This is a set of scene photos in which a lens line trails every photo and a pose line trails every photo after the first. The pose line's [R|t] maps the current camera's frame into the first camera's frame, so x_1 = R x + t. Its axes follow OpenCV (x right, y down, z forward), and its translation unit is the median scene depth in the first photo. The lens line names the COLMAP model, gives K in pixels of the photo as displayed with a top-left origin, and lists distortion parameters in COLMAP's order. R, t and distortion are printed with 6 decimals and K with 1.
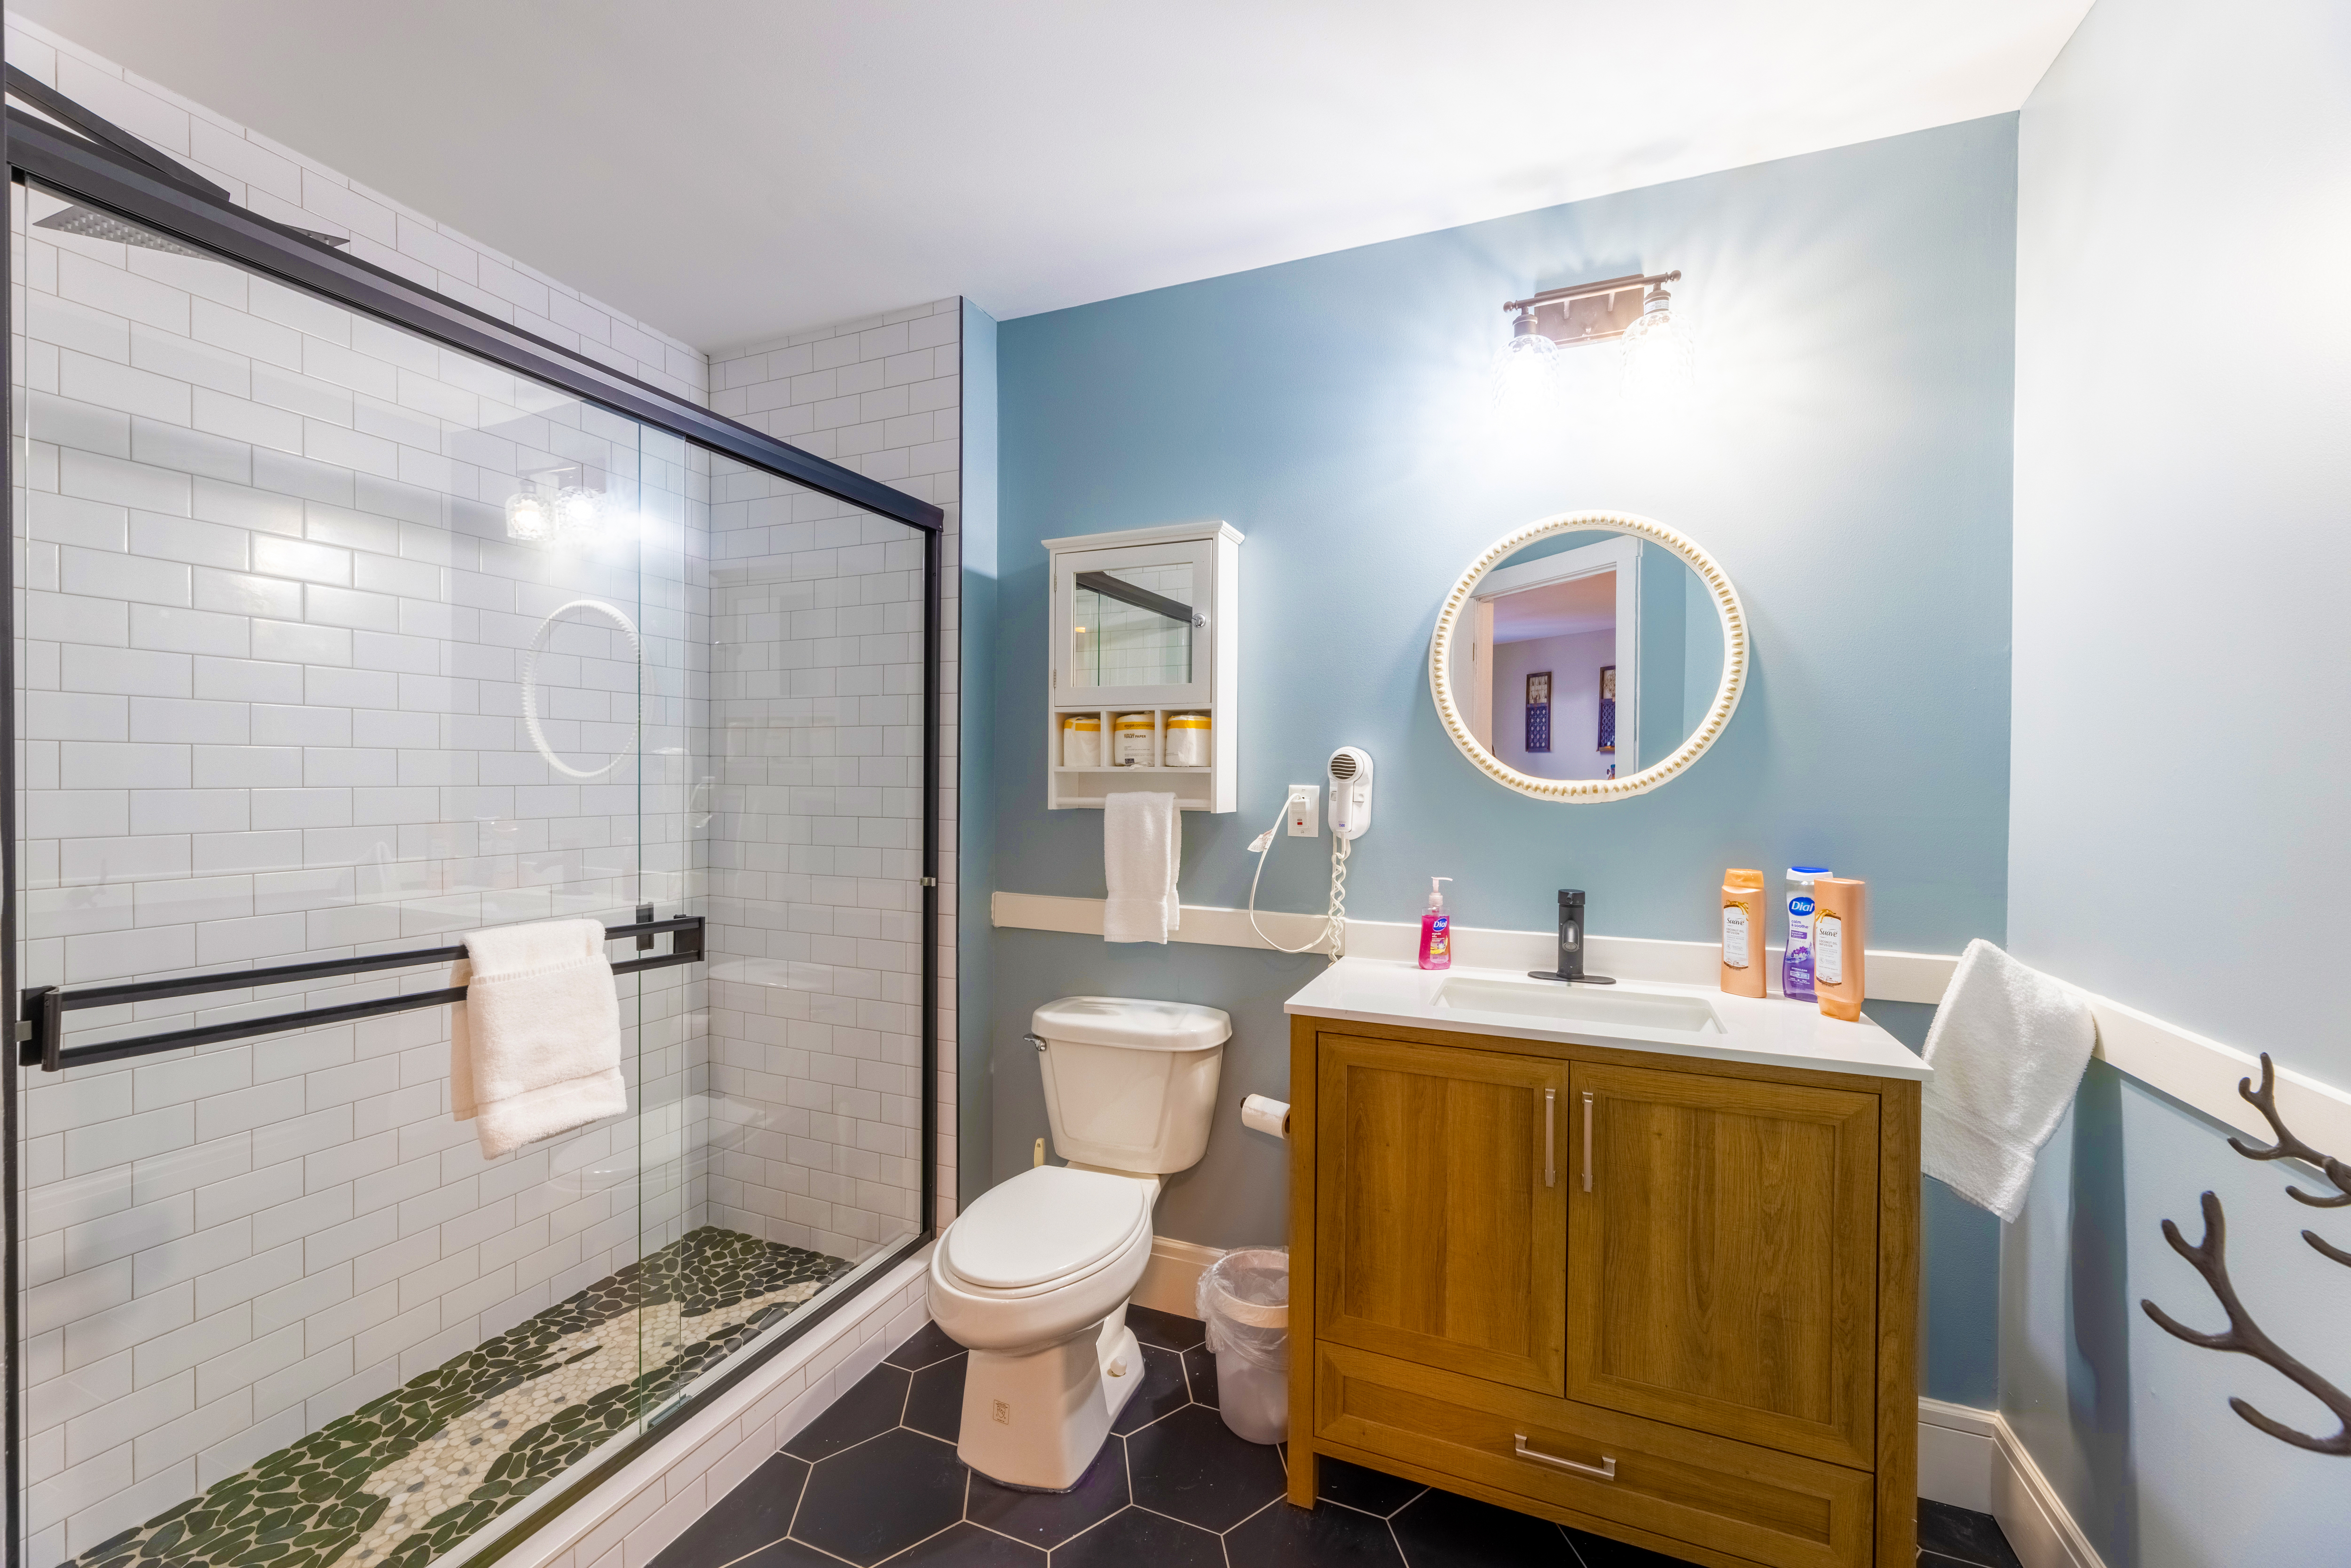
lens RADIAL K [[954.9, 0, 1188.8], [0, 954.9, 805.4], [0, 0, 1]] dist [-0.001232, -0.001039]
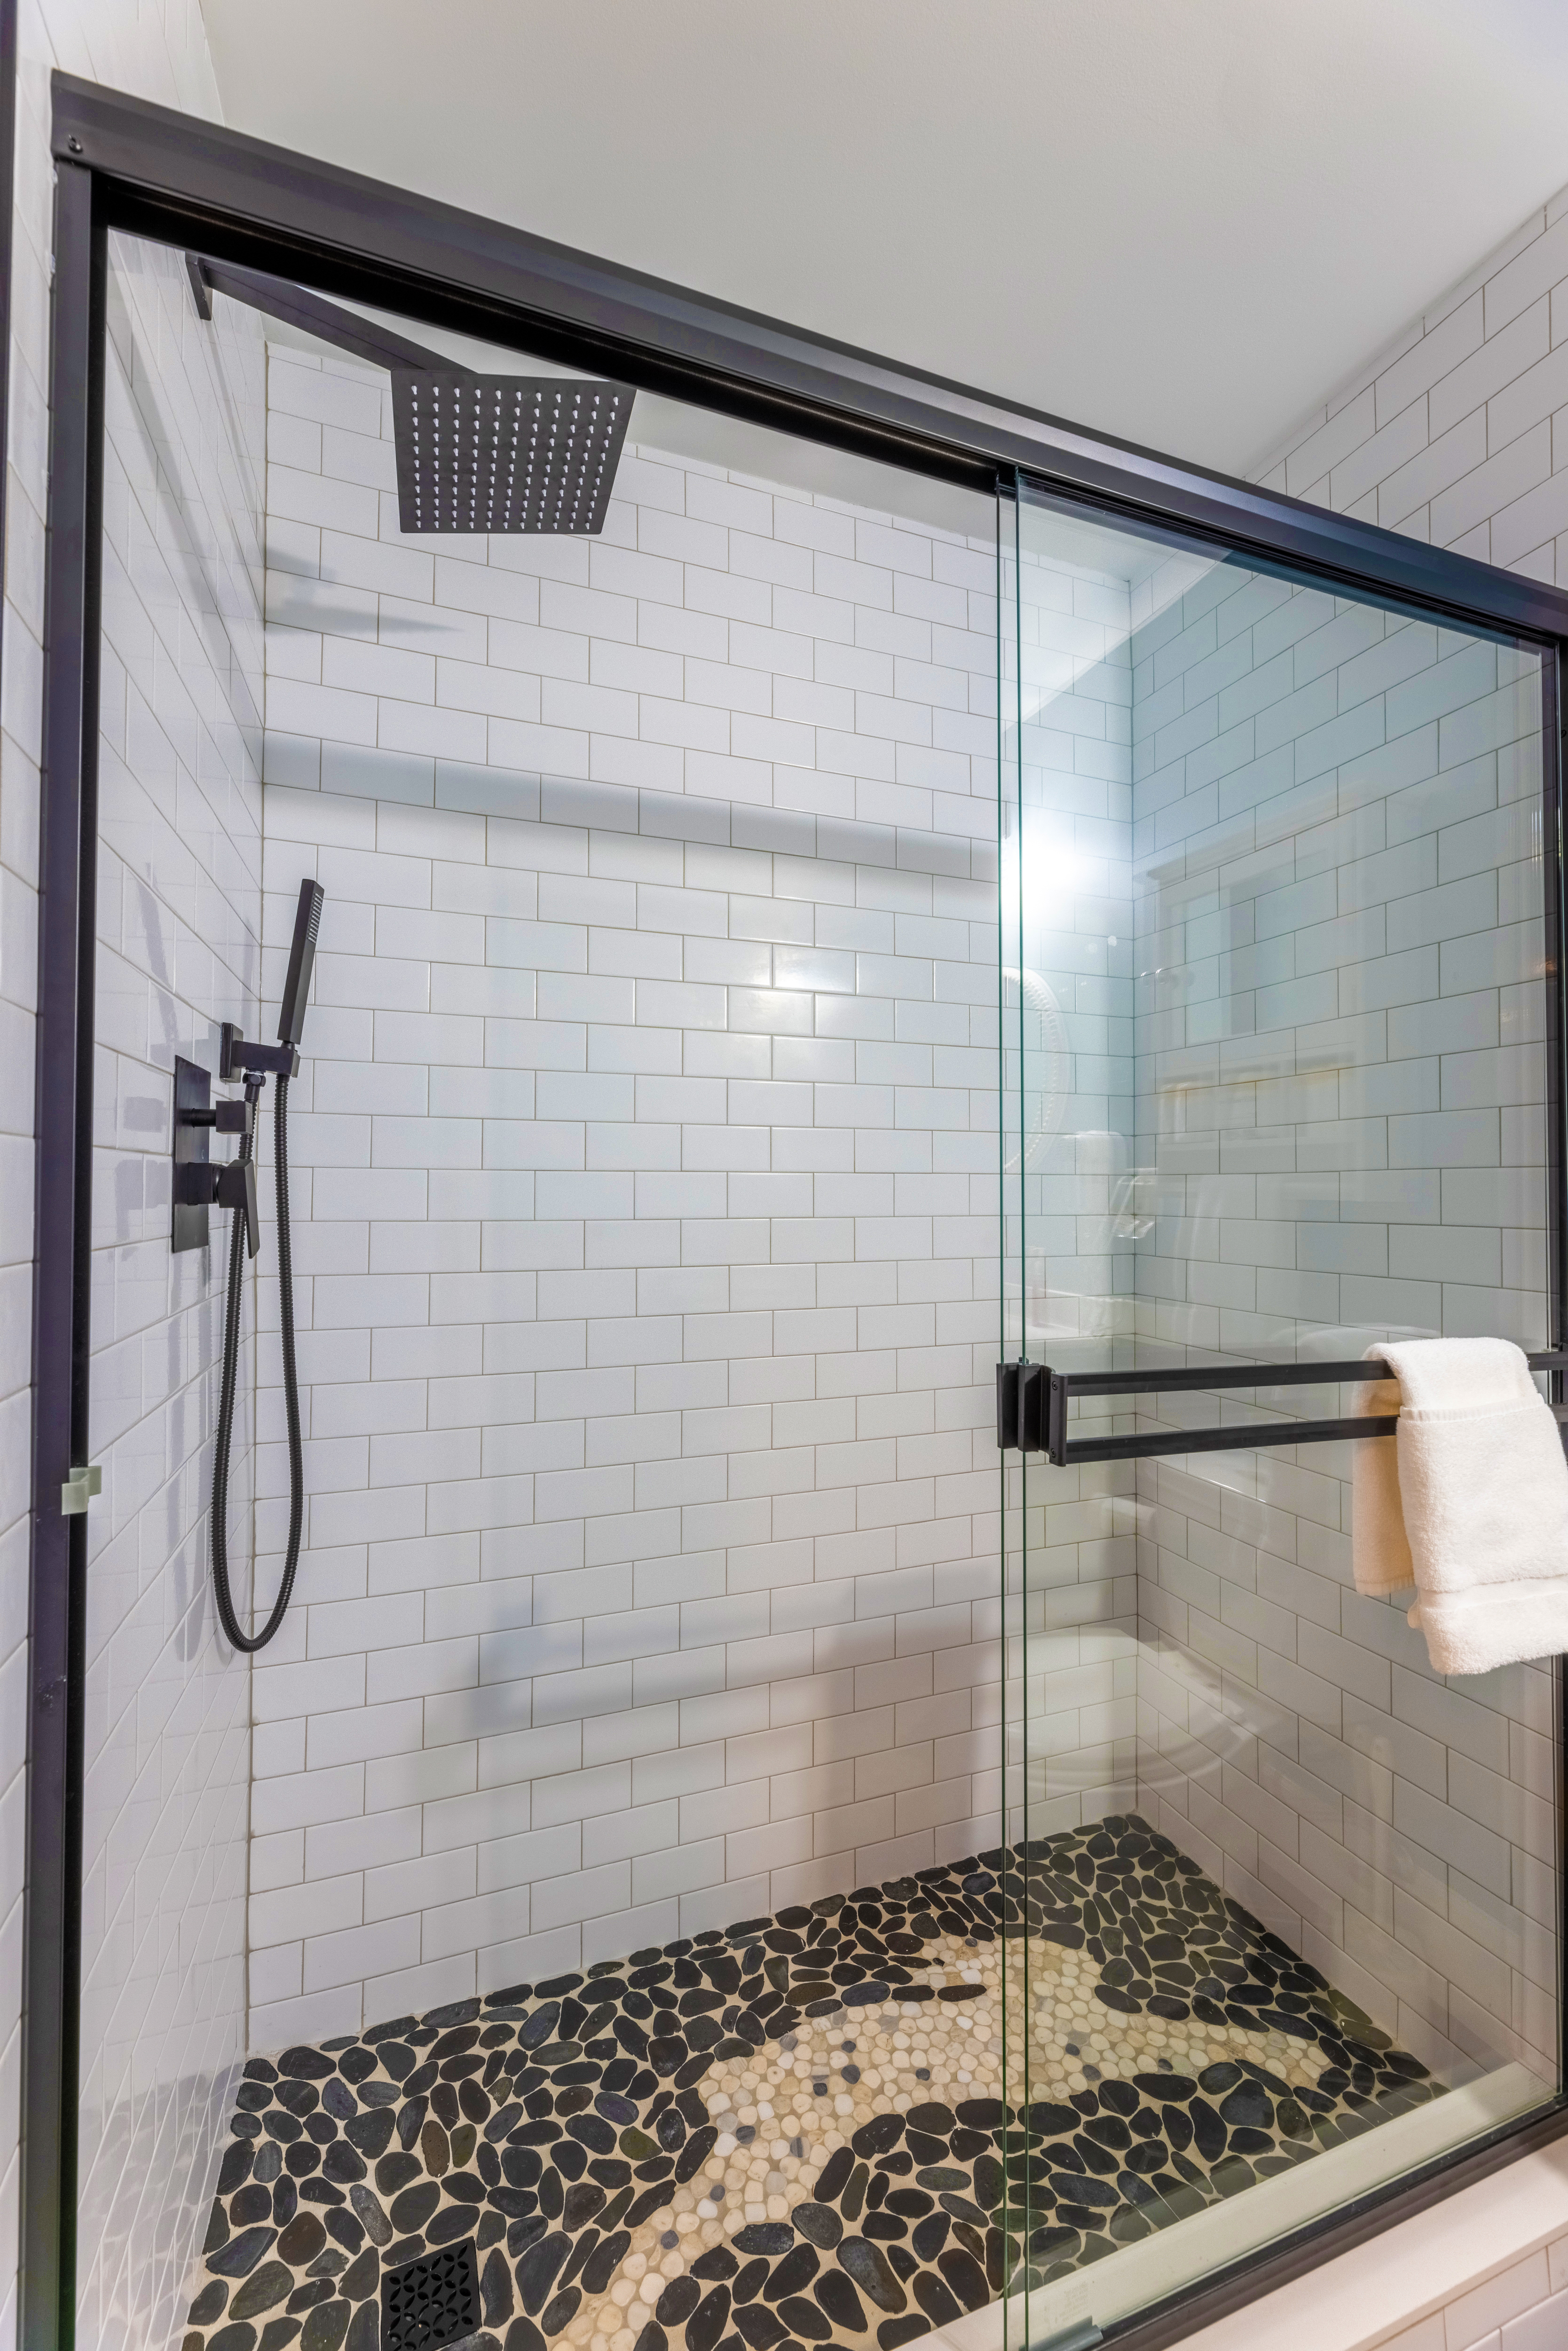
lens RADIAL K [[954.9, 0, 762.9], [0, 954.9, 1179.5], [0, 0, 1]] dist [-0.001232, -0.001039]
pose [[0.667108, -0.030582, -0.744333, -0.183220], [-0.013496, 0.998497, -0.053119, 0.025542], [0.744838, 0.045482, 0.665693, 0.372687]]
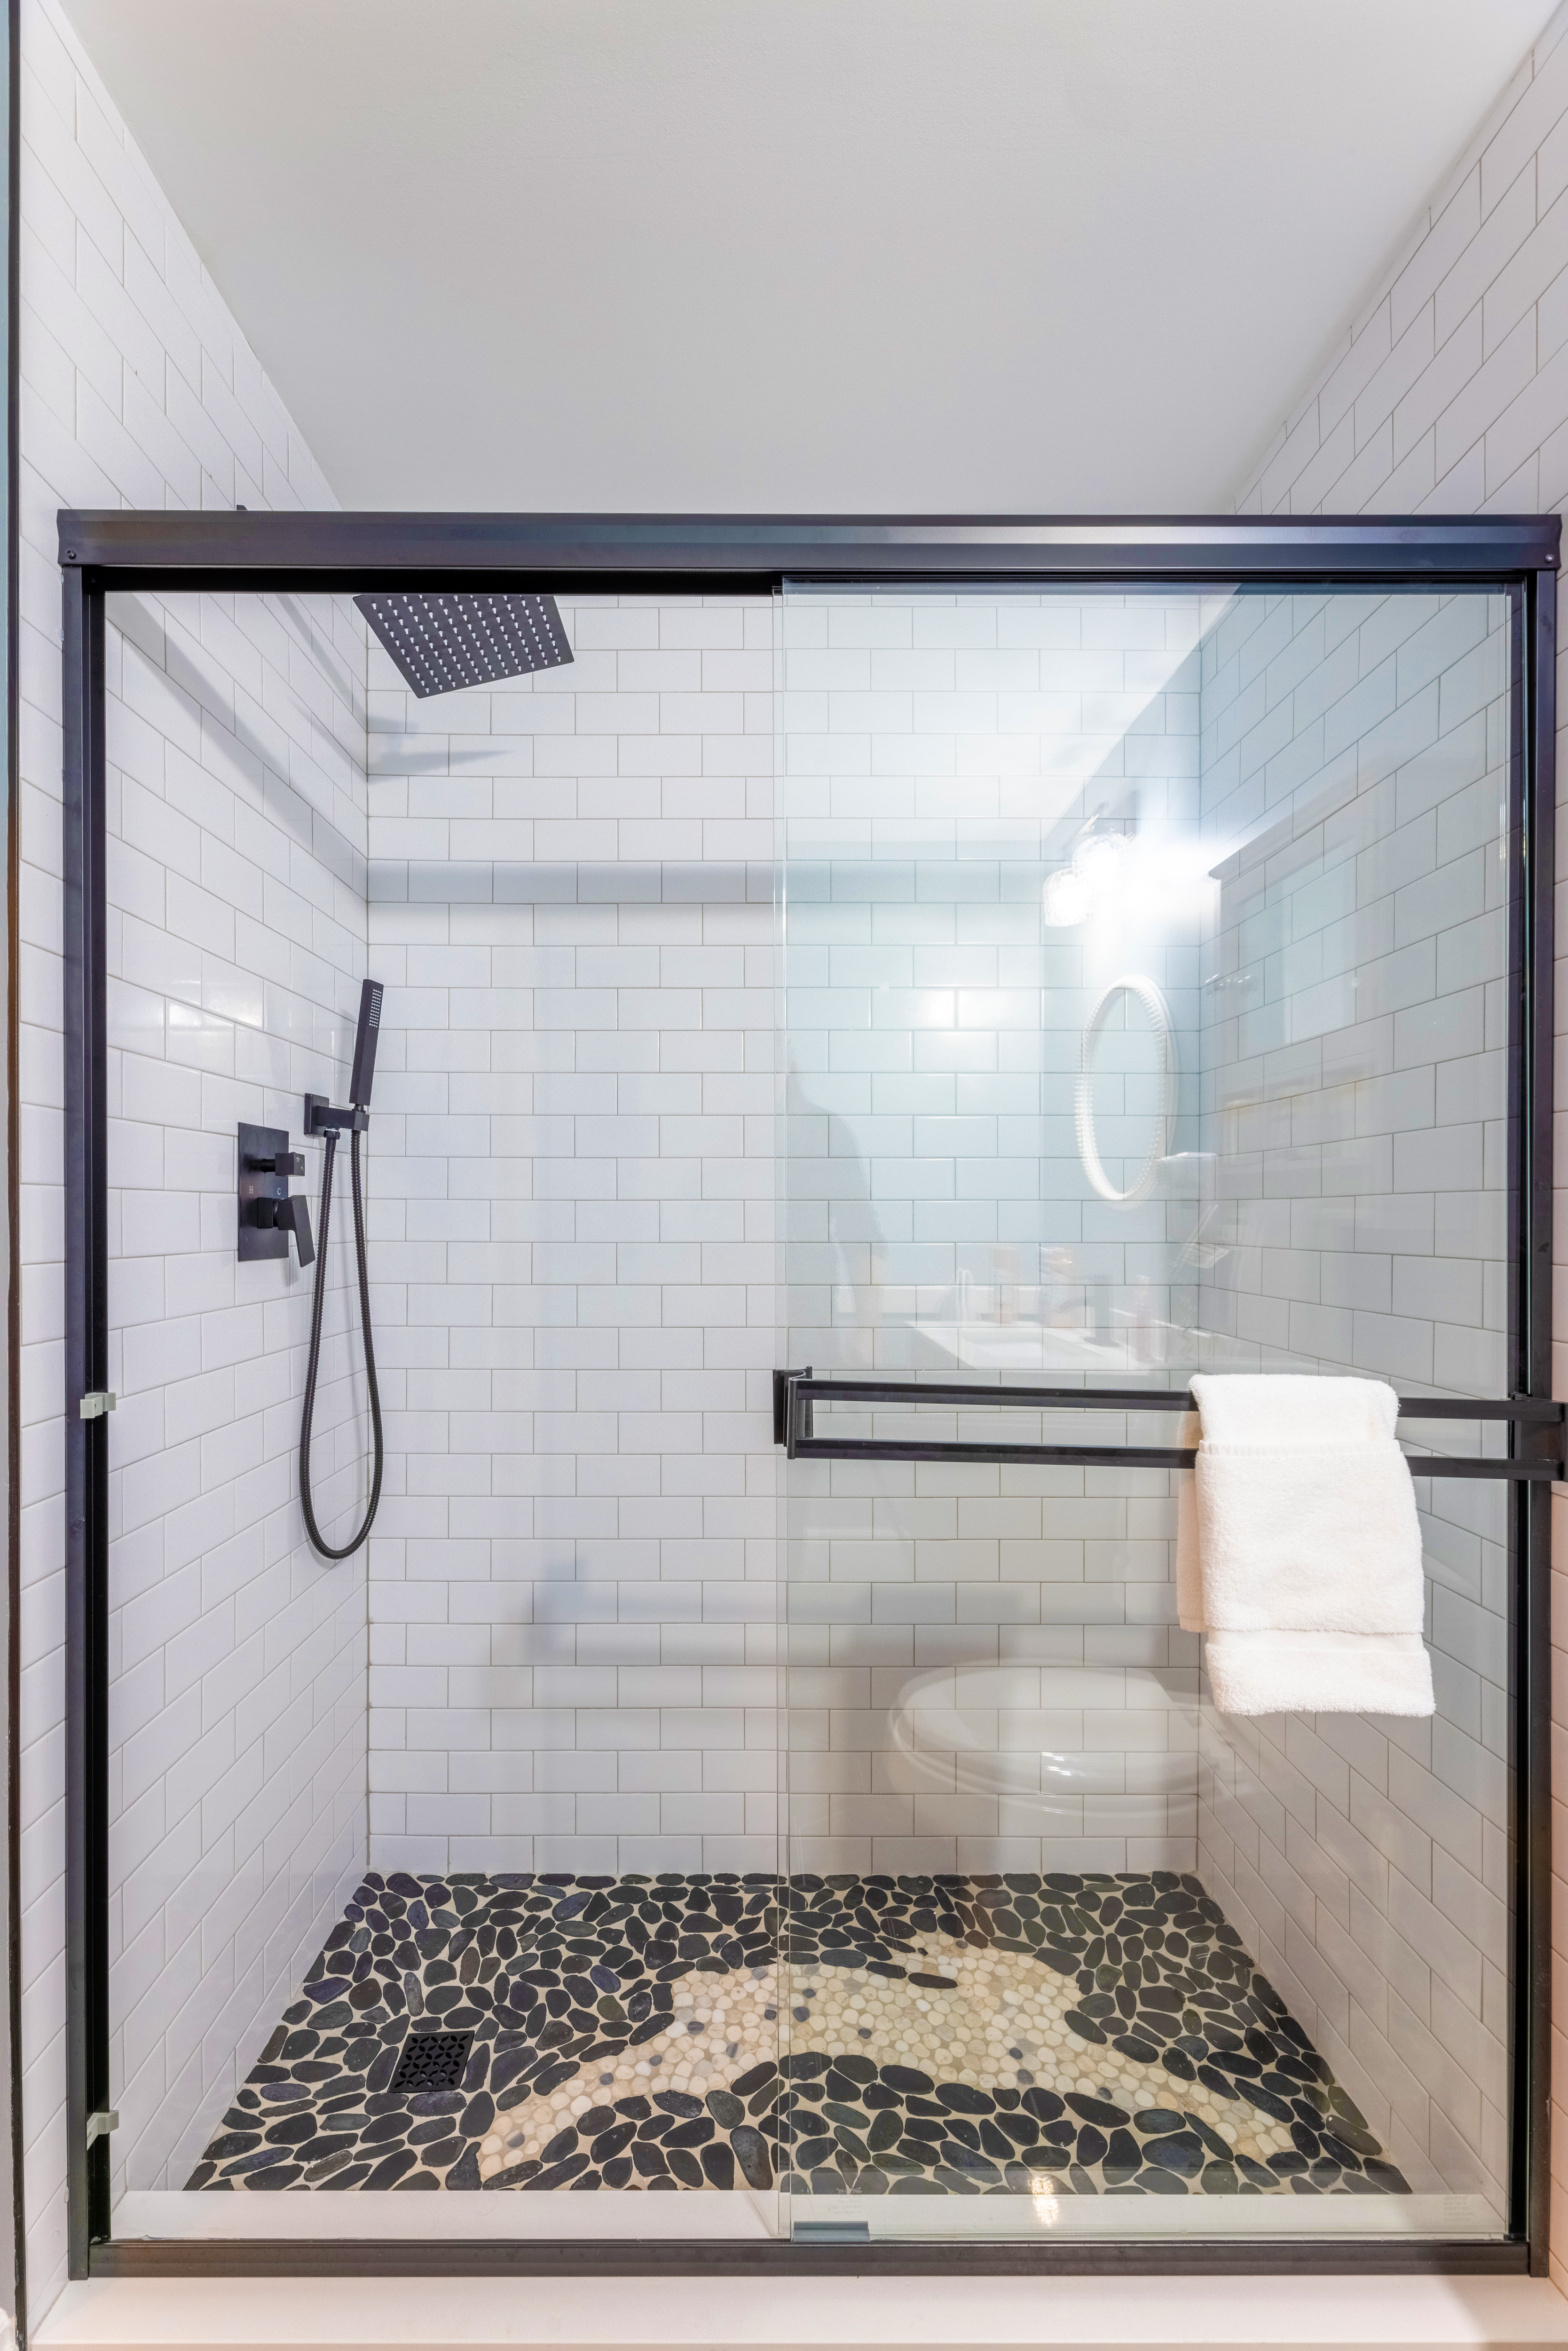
lens RADIAL K [[954.9, 0, 697.2], [0, 954.9, 1229.9], [0, 0, 1]] dist [-0.001232, -0.001039]
pose [[0.360019, -0.009818, -0.932893, -0.016060], [-0.026839, 0.999422, -0.020875, 0.023949], [0.932559, 0.032553, 0.359547, 0.506202]]
